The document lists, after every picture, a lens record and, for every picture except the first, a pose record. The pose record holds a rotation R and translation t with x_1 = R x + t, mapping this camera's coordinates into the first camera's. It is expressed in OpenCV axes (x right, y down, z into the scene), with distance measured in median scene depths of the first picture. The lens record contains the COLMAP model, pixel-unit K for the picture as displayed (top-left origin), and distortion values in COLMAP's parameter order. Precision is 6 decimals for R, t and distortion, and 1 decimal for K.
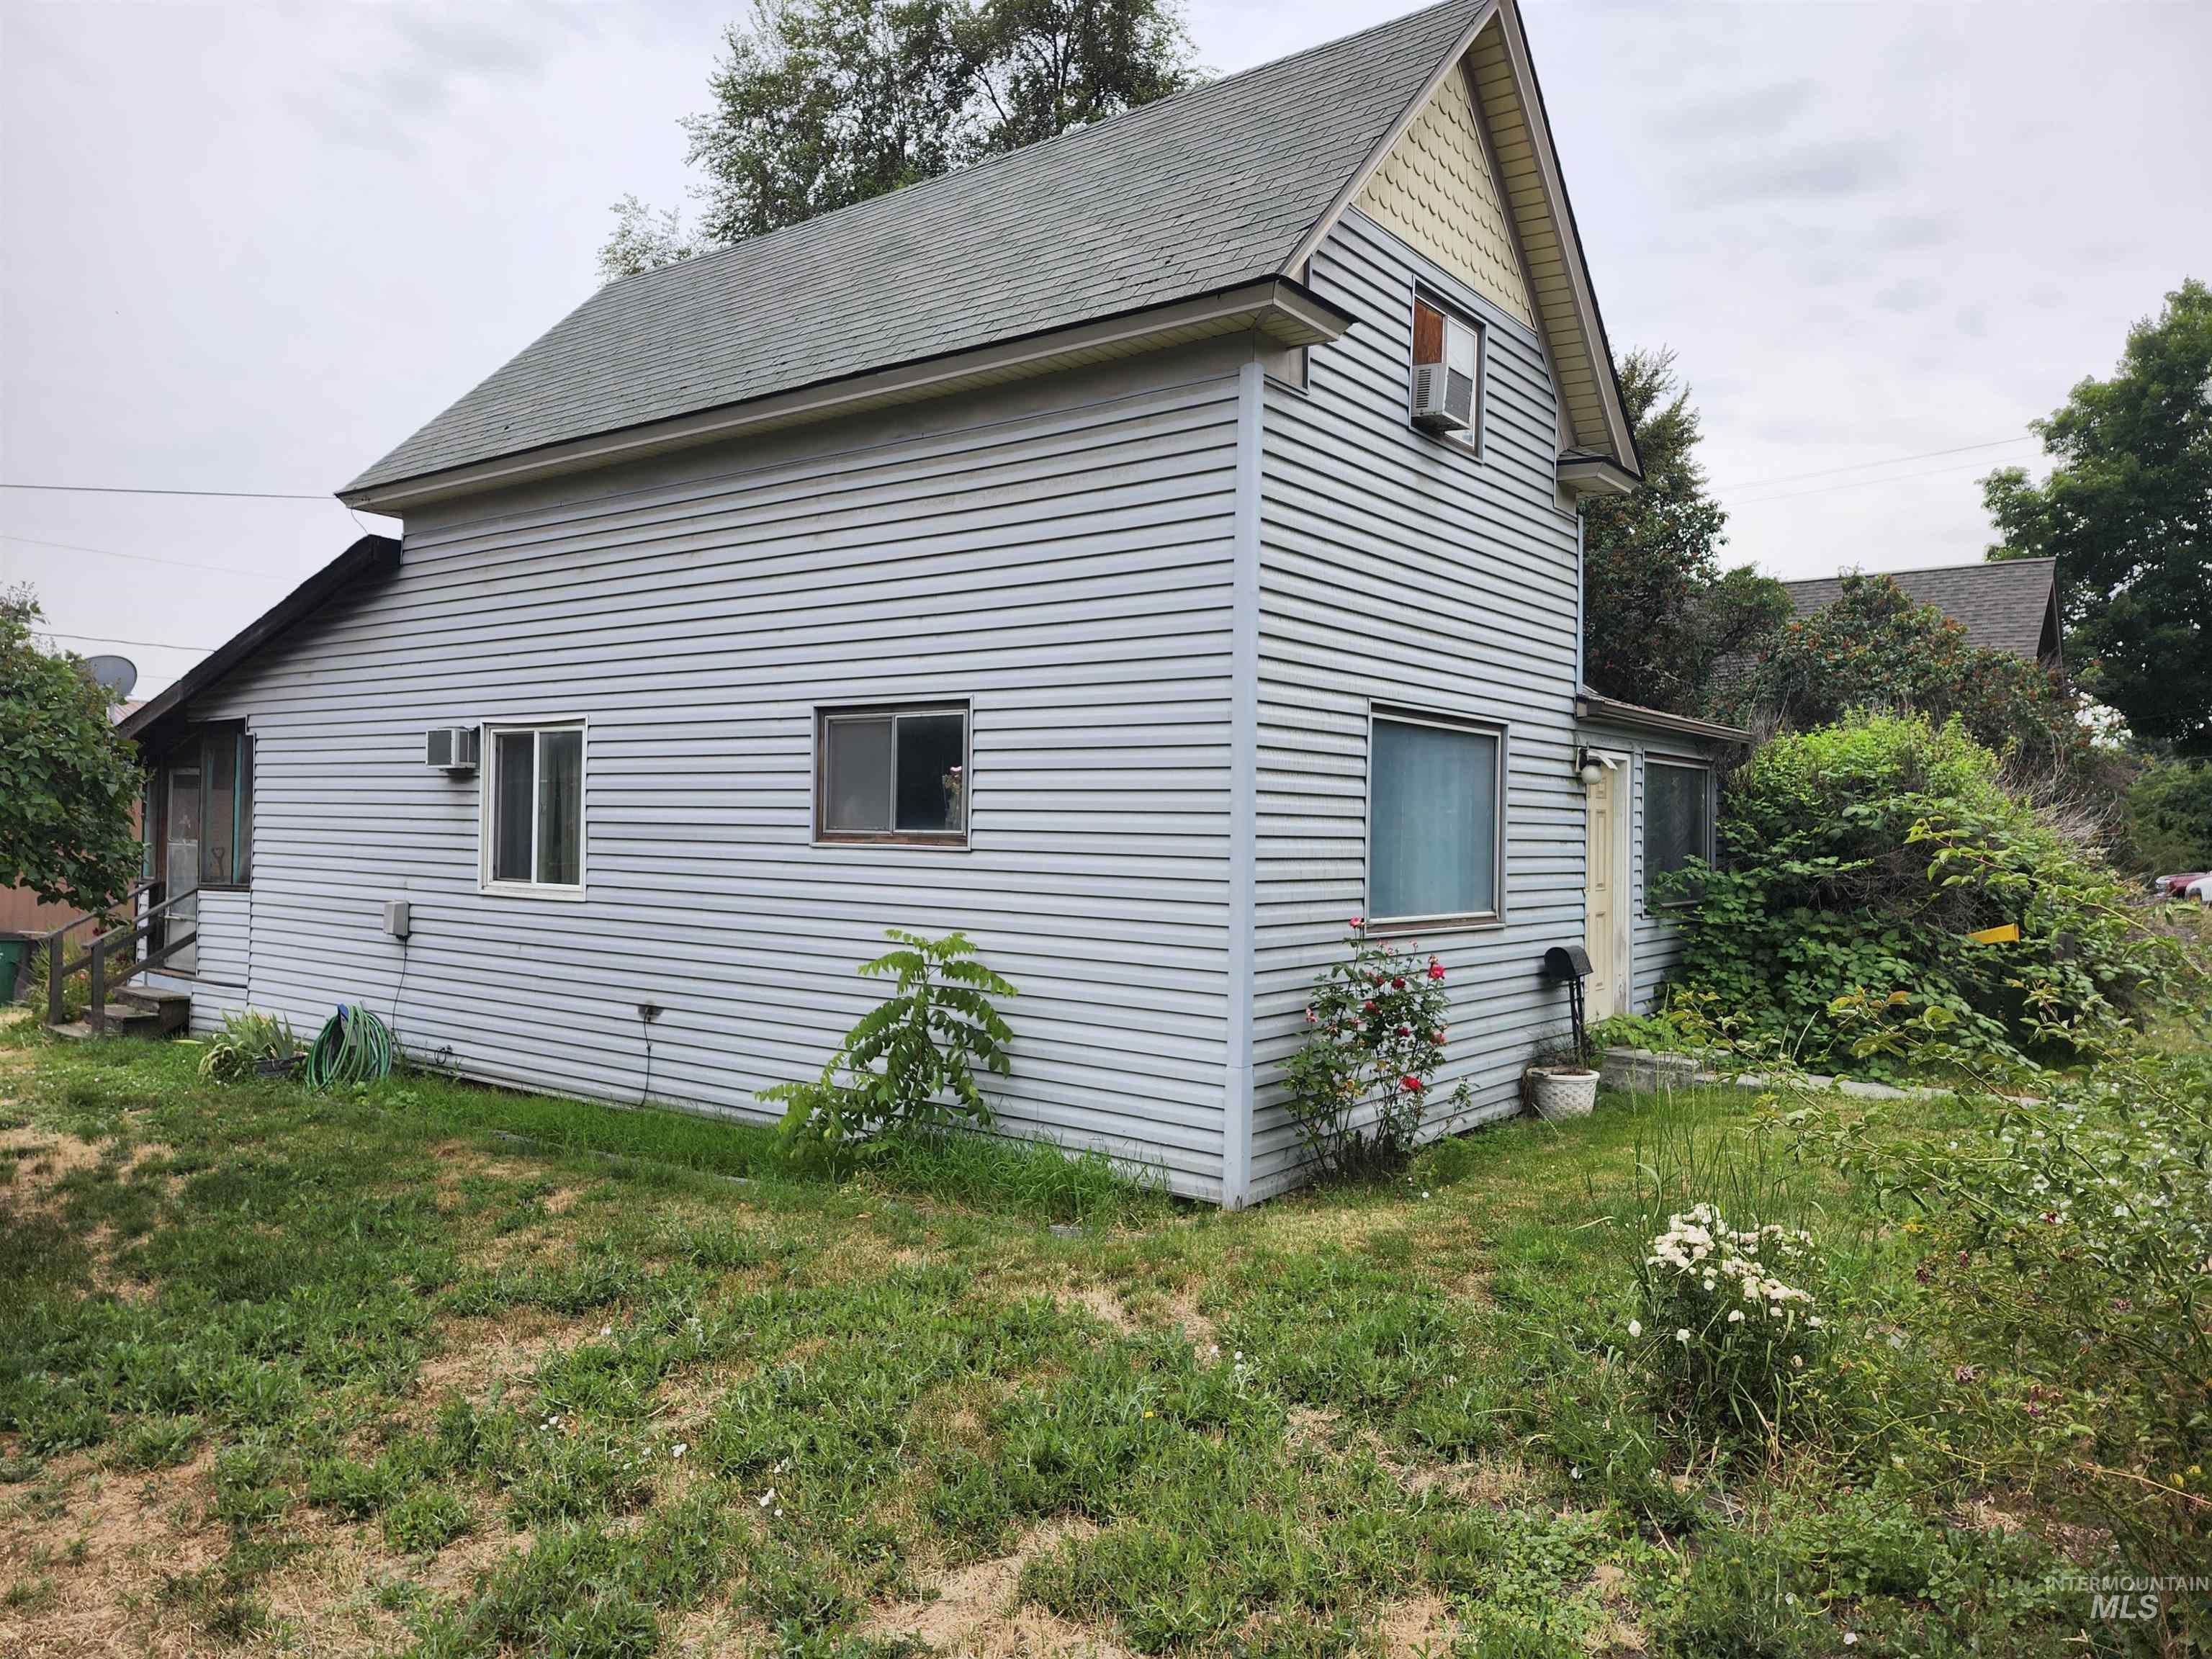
lens RADIAL K [[1541.0, 0, 1106.0], [0, 1541.0, 829.5], [0, 0, 1]] dist [0.110323, -0.199772]
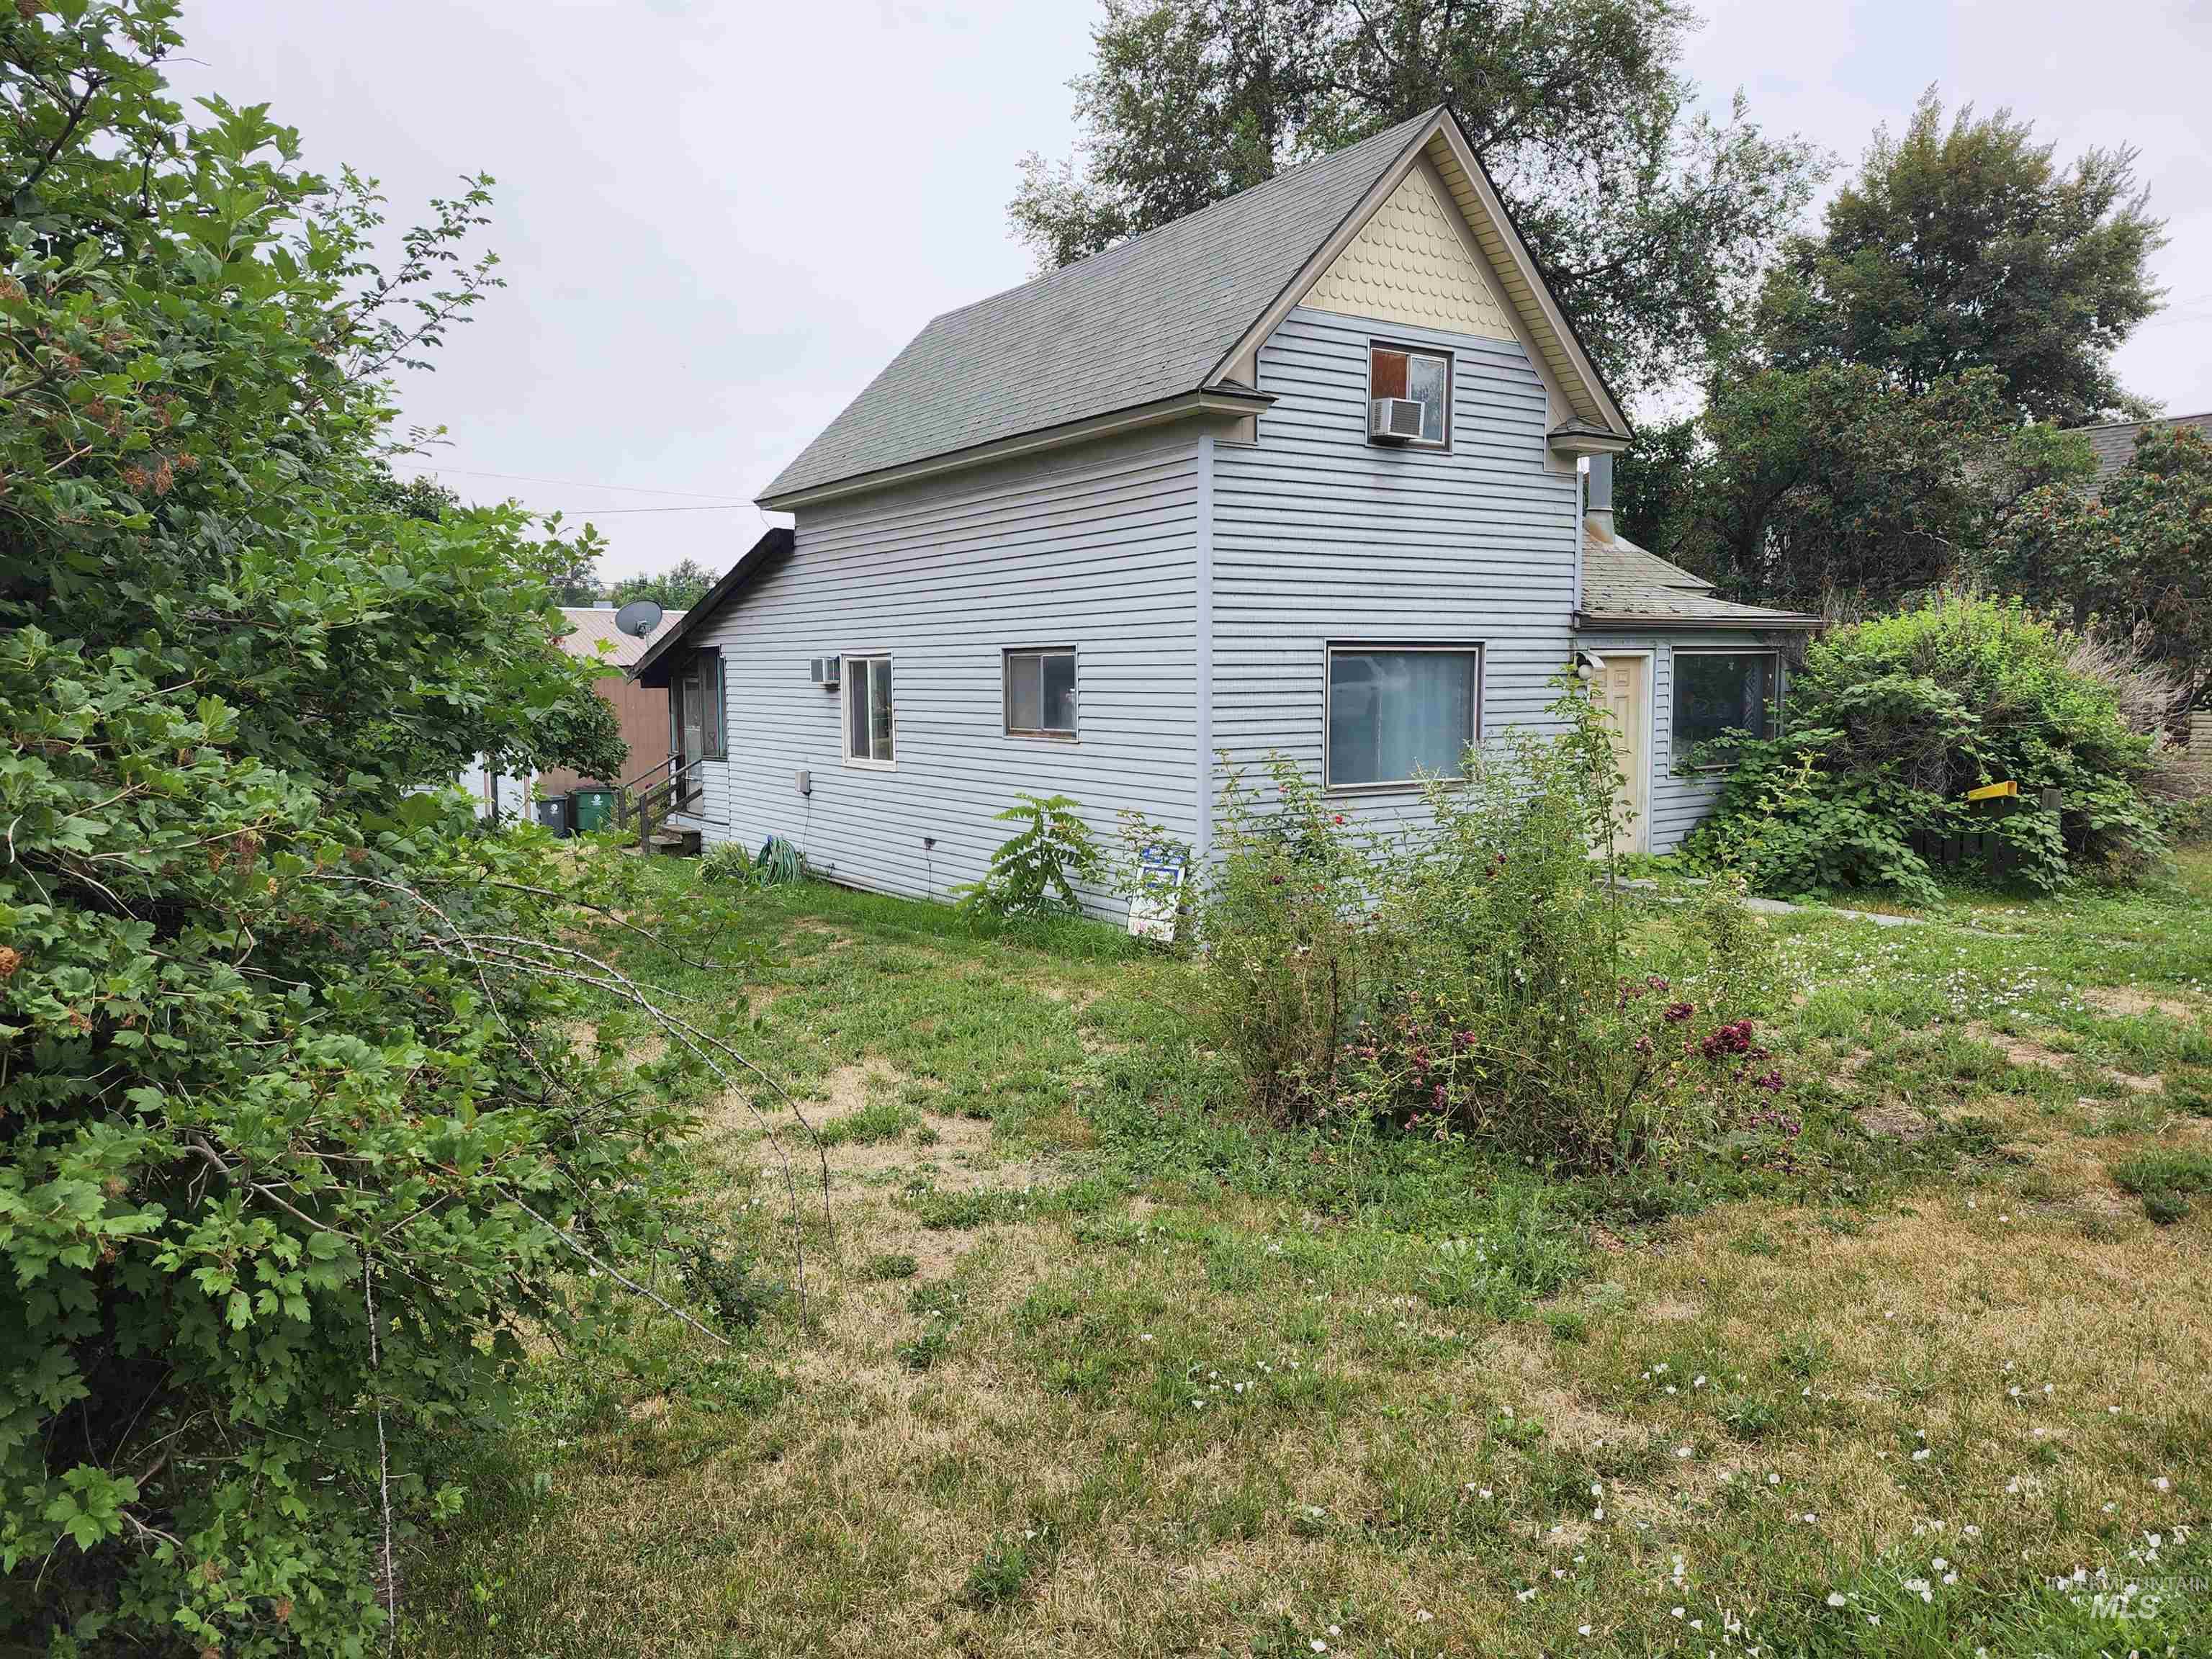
lens RADIAL K [[1516.5, 0, 1113.5], [0, 1516.5, 874.4], [0, 0, 1]] dist [0.046725, -0.068680]
pose [[0.952023, 0.016705, -0.305570, 0.316270], [0.022872, 0.991832, 0.125481, -0.034698], [0.305171, -0.126450, 0.943865, -0.354523]]
